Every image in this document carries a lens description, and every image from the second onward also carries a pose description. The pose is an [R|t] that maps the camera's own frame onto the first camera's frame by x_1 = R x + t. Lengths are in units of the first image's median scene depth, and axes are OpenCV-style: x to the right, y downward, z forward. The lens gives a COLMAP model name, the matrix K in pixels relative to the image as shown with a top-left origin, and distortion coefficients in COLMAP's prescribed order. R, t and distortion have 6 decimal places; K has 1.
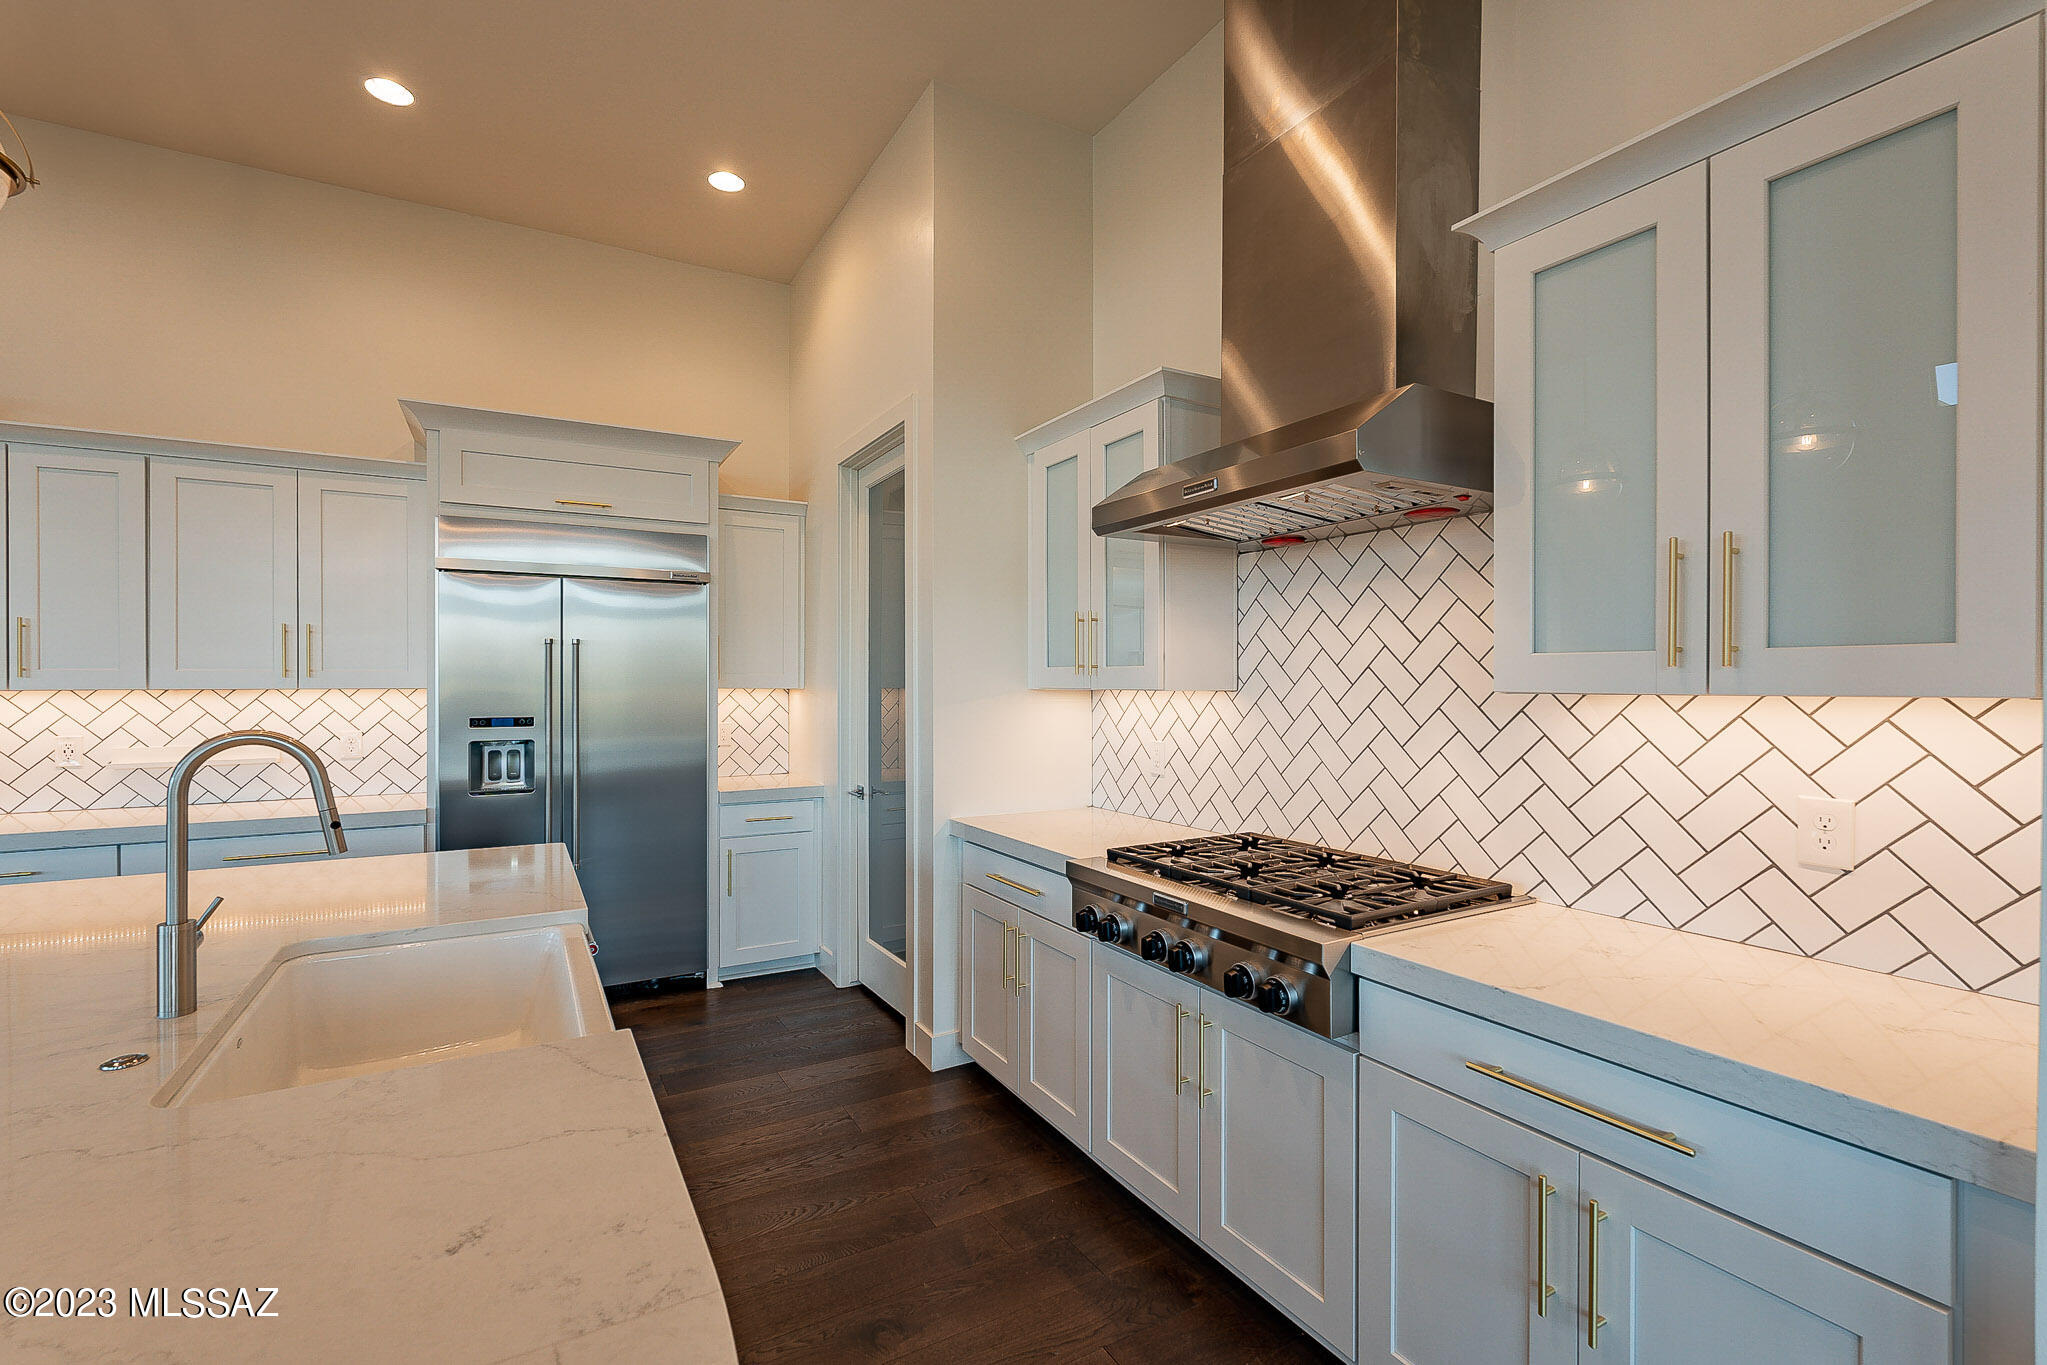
lens RADIAL K [[903.2, 0, 1017.1], [0, 903.2, 677.3], [0, 0, 1]] dist [0.003871, 0.000806]
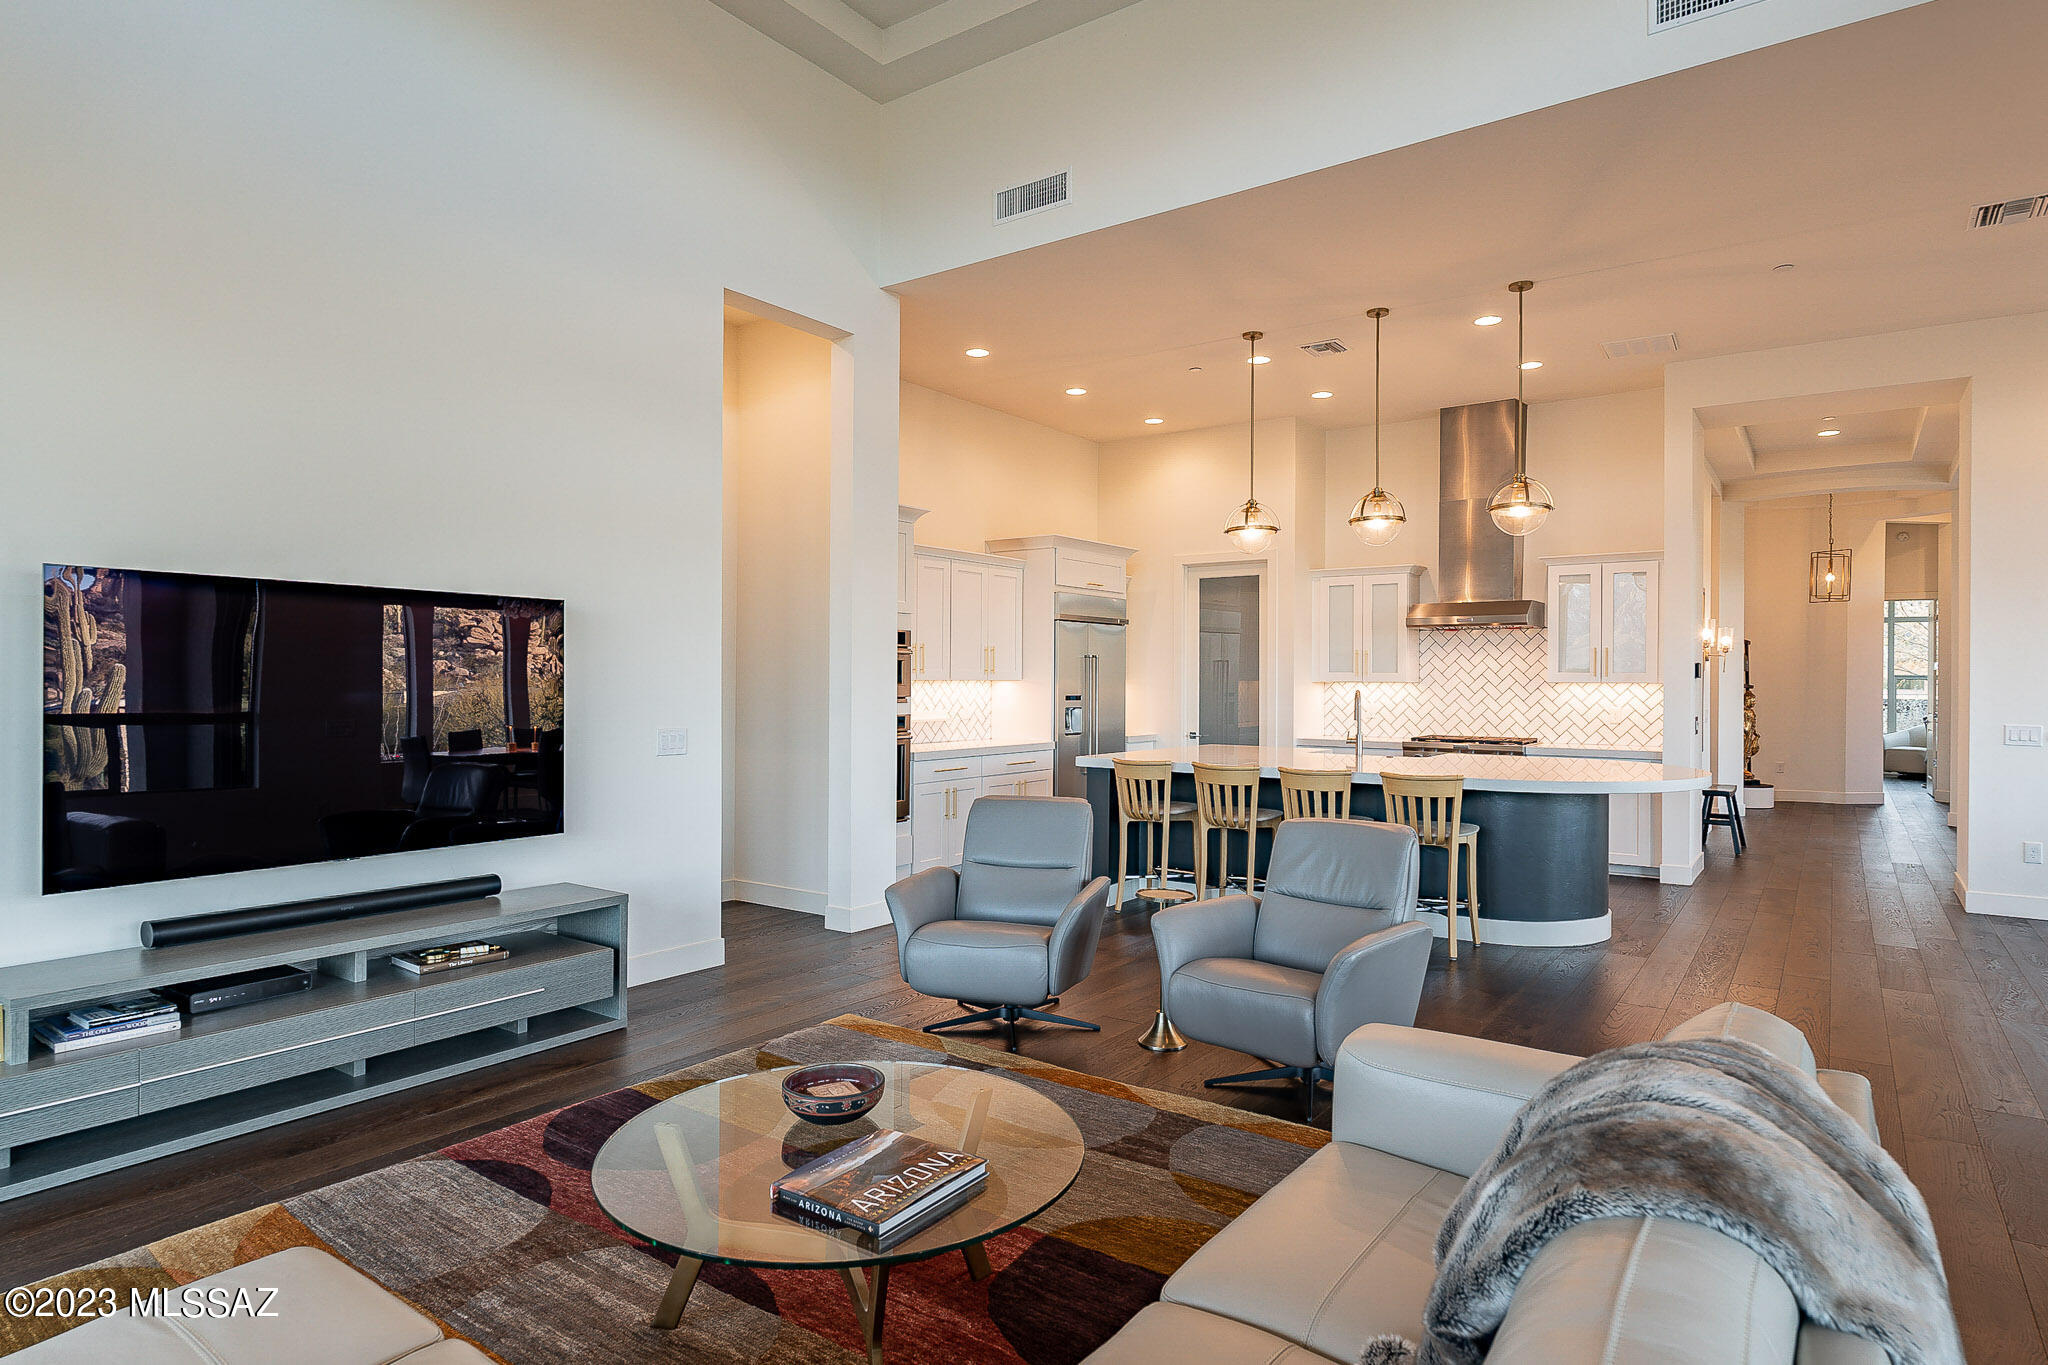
lens RADIAL K [[1150.8, 0, 1022.1], [0, 1150.8, 675.2], [0, 0, 1]] dist [-0.000393, -0.001211]
pose [[0.907857, 0.006401, 0.419232, -1.850374], [-0.007719, 0.999969, 0.001448, -0.002060], [-0.419210, -0.004551, 0.907878, -1.299192]]
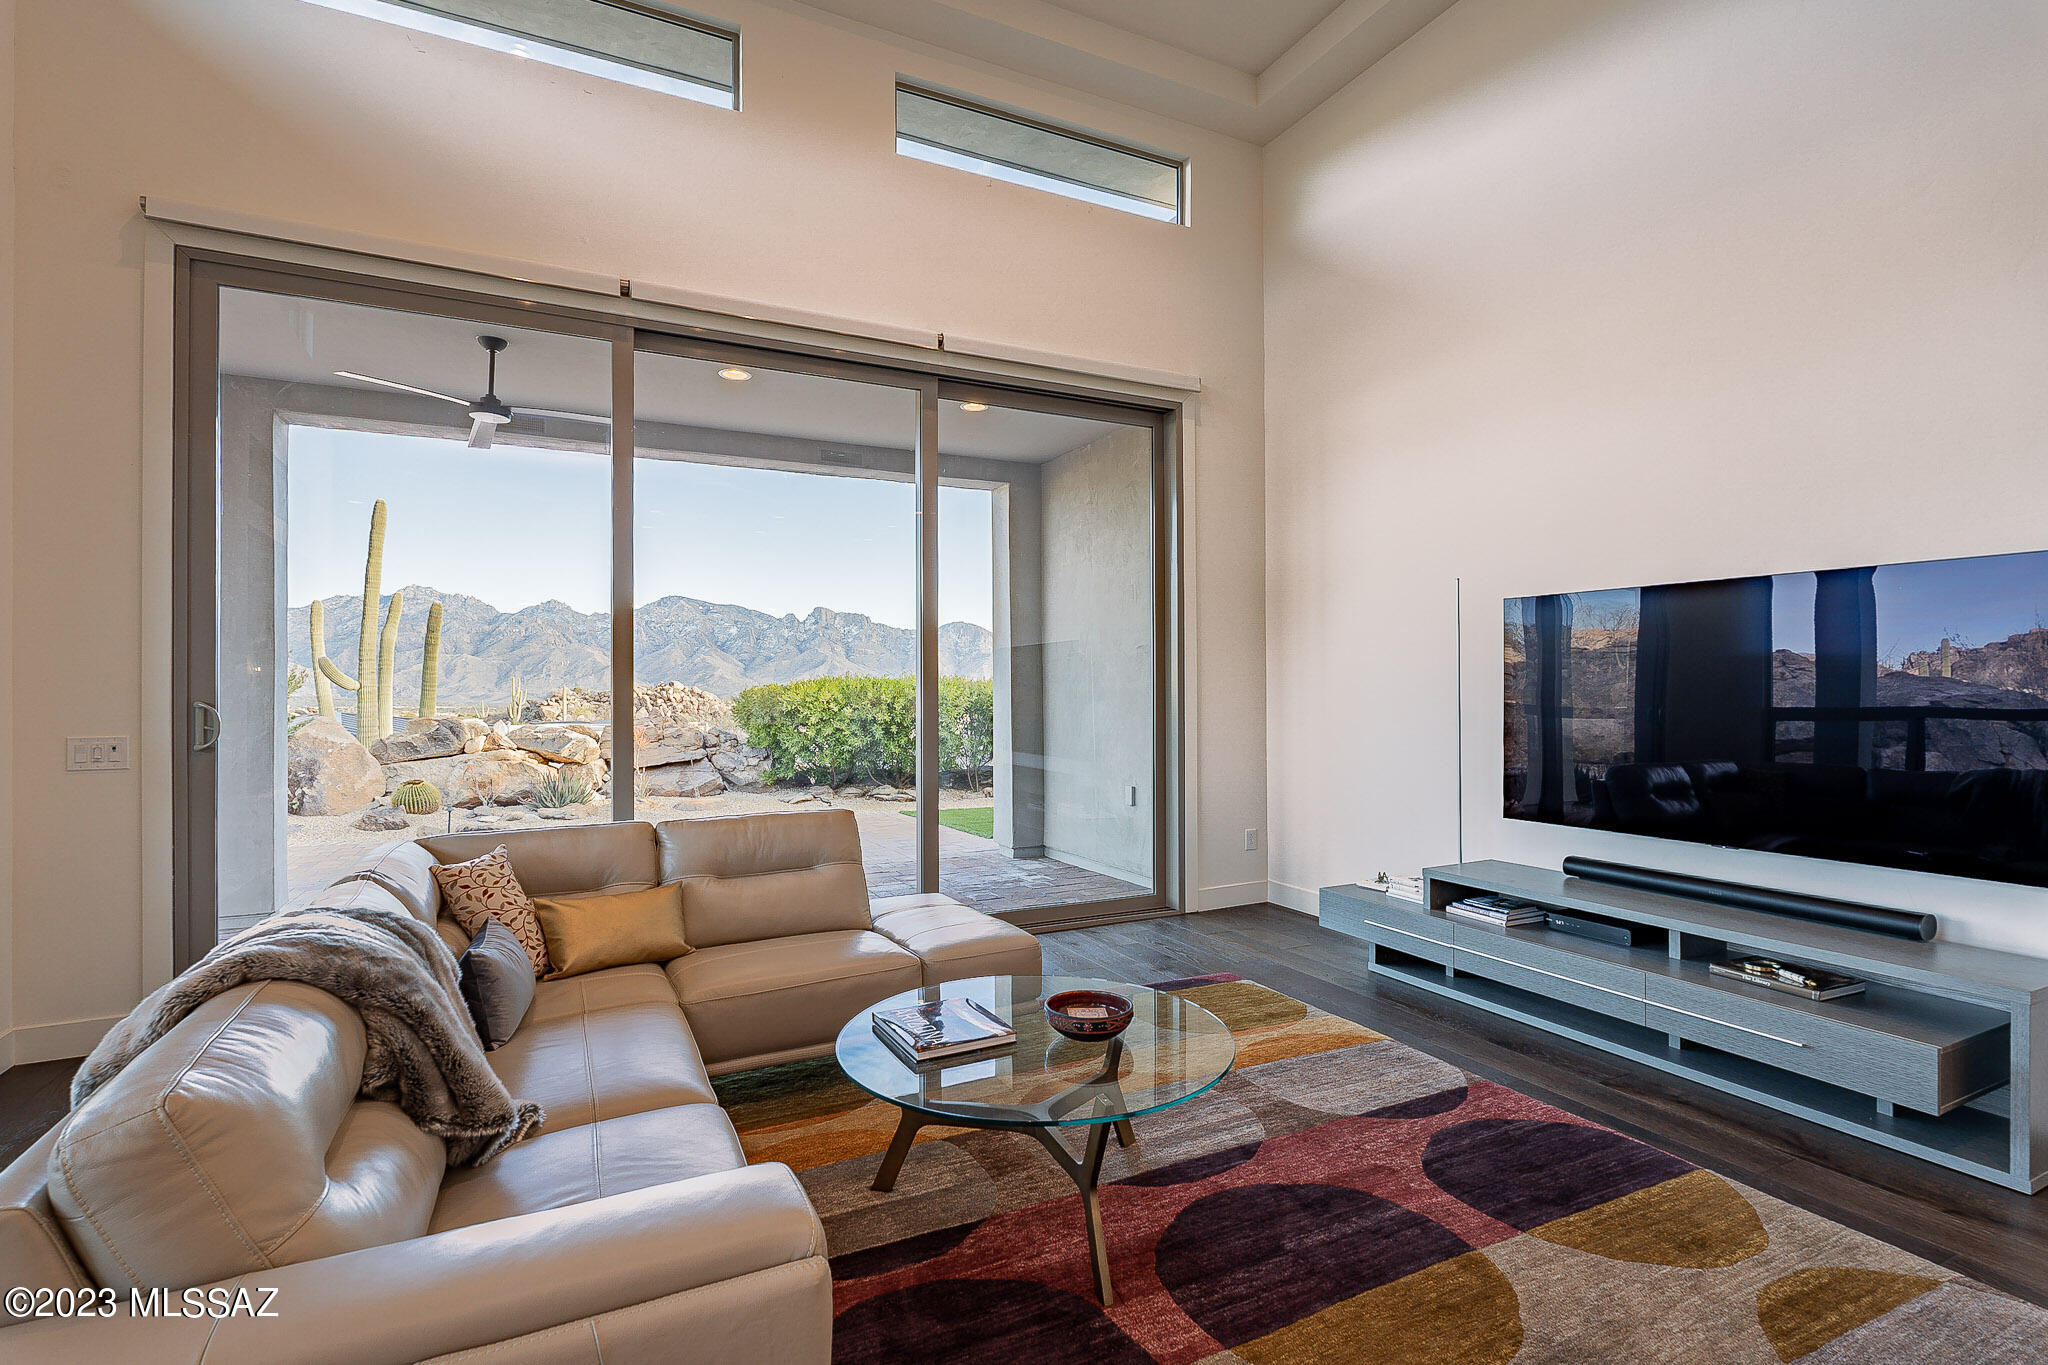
lens RADIAL K [[908.8, 0, 1051.6], [0, 908.8, 686.7], [0, 0, 1]] dist [0.007907, 0.000048]
pose [[-0.018985, -0.009759, -0.999772, -0.989596], [0.002985, 0.999947, -0.009818, 0.034944], [0.999815, -0.003171, -0.018955, -0.602343]]
